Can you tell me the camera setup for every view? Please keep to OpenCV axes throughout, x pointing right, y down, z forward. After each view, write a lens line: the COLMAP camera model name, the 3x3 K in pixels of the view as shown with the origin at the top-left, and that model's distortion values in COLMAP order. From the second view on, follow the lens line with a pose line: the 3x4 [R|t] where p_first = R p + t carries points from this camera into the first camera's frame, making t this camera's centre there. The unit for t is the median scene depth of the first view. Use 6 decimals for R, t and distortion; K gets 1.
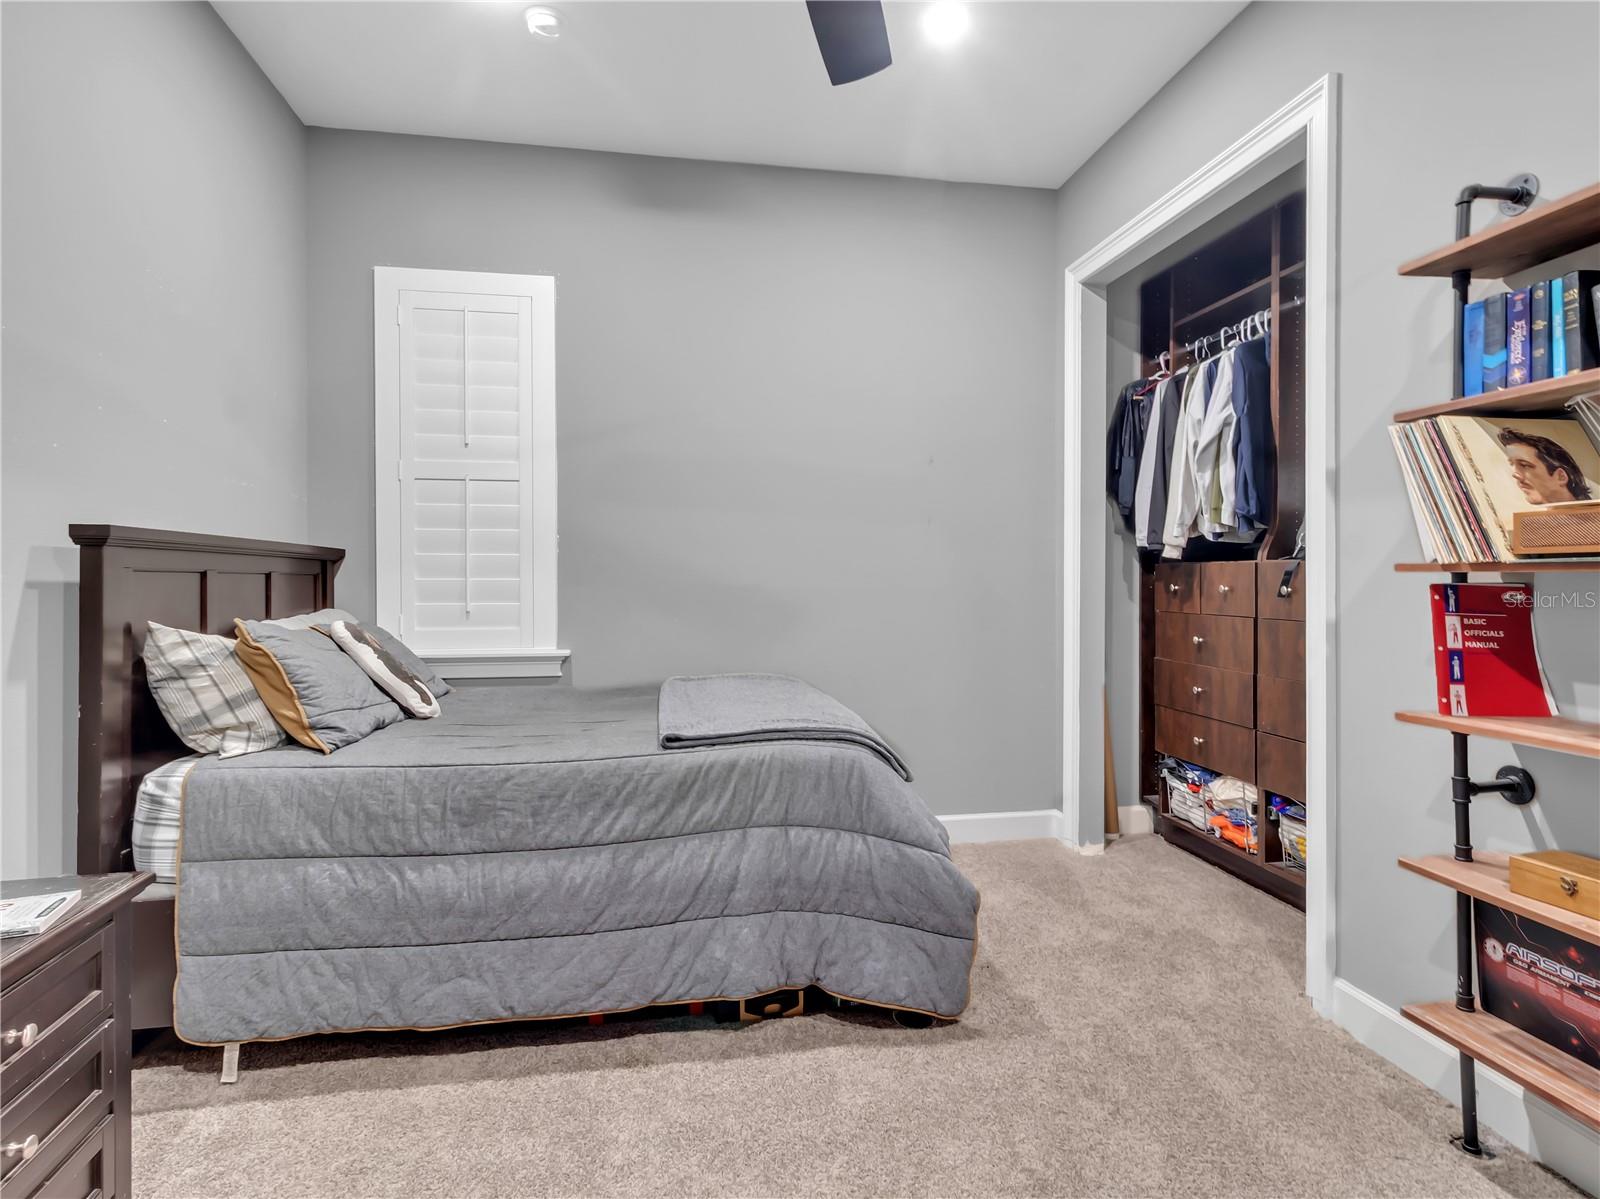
lens RADIAL K [[859.5, 0, 806.1], [0, 859.5, 574.9], [0, 0, 1]] dist [0.012644, -0.001519]
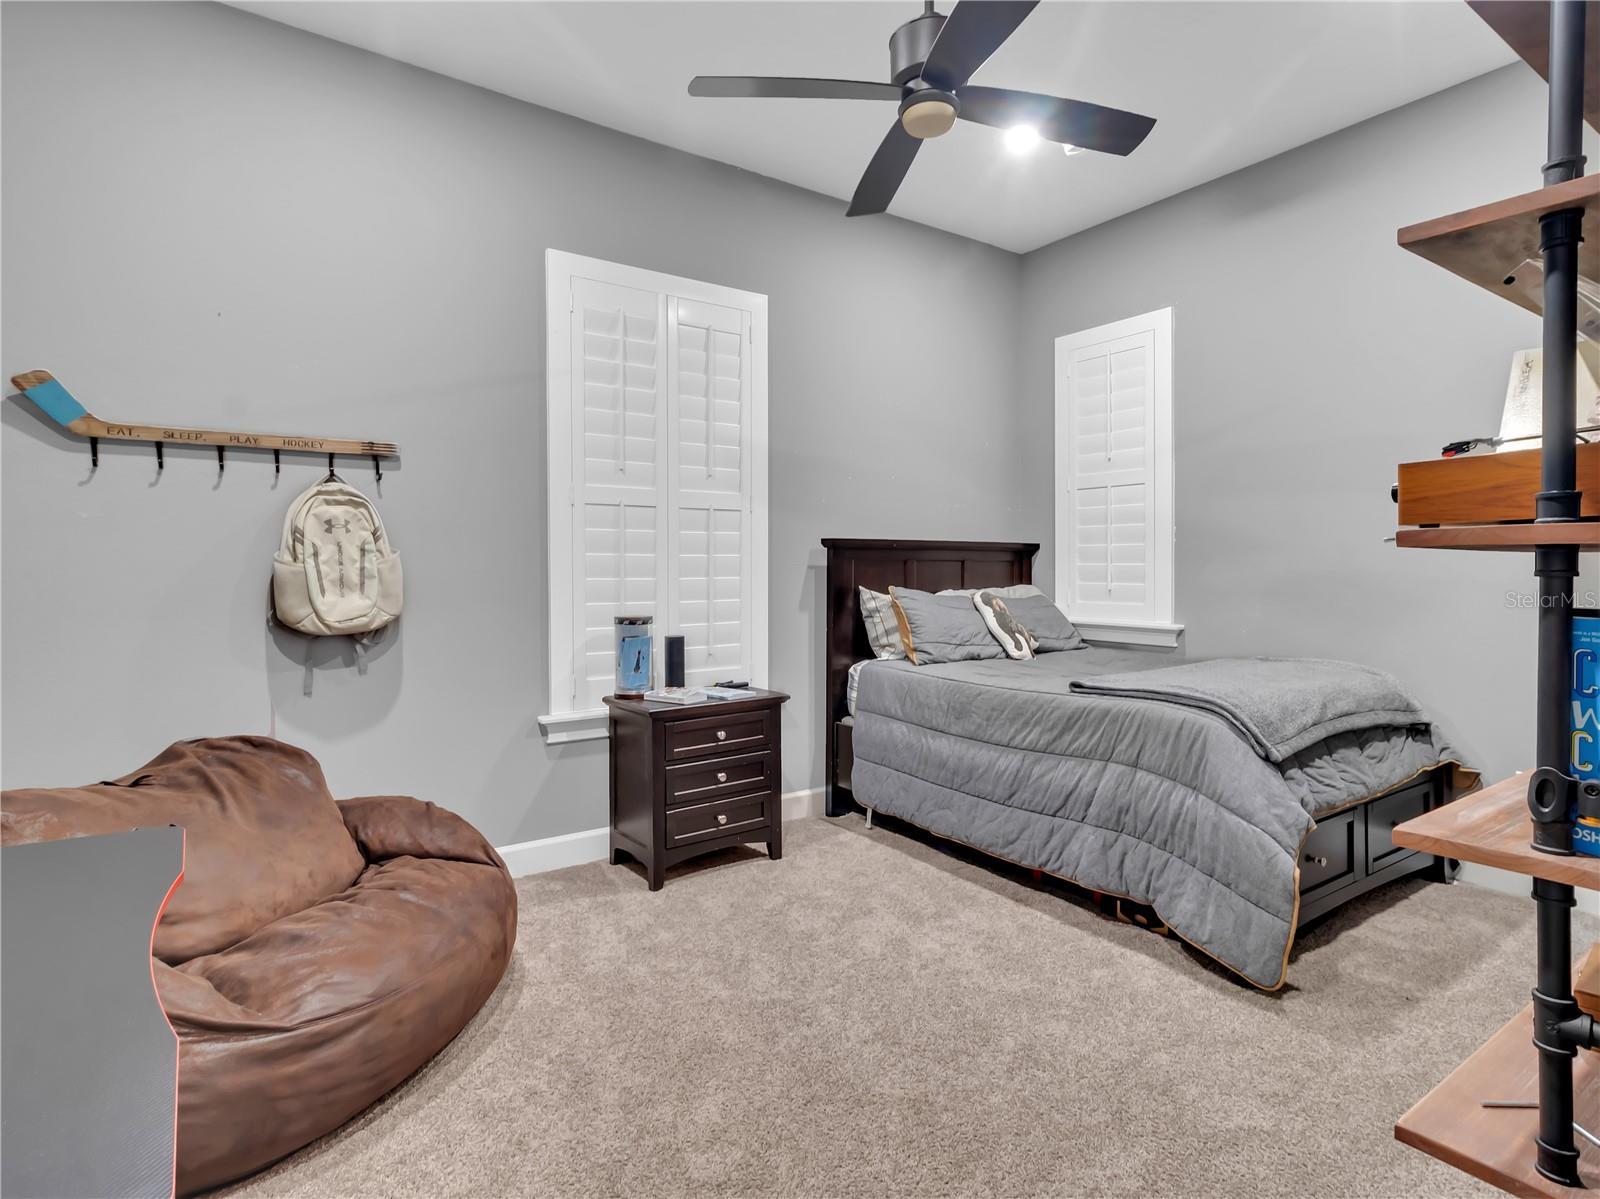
lens RADIAL K [[859.5, 0, 806.1], [0, 859.5, 574.9], [0, 0, 1]] dist [0.012644, -0.001519]
pose [[0.423671, 0.009805, -0.905763, 0.899942], [0.006081, 0.999888, 0.013669, 0.001102], [0.905796, -0.011299, 0.423564, 0.071991]]
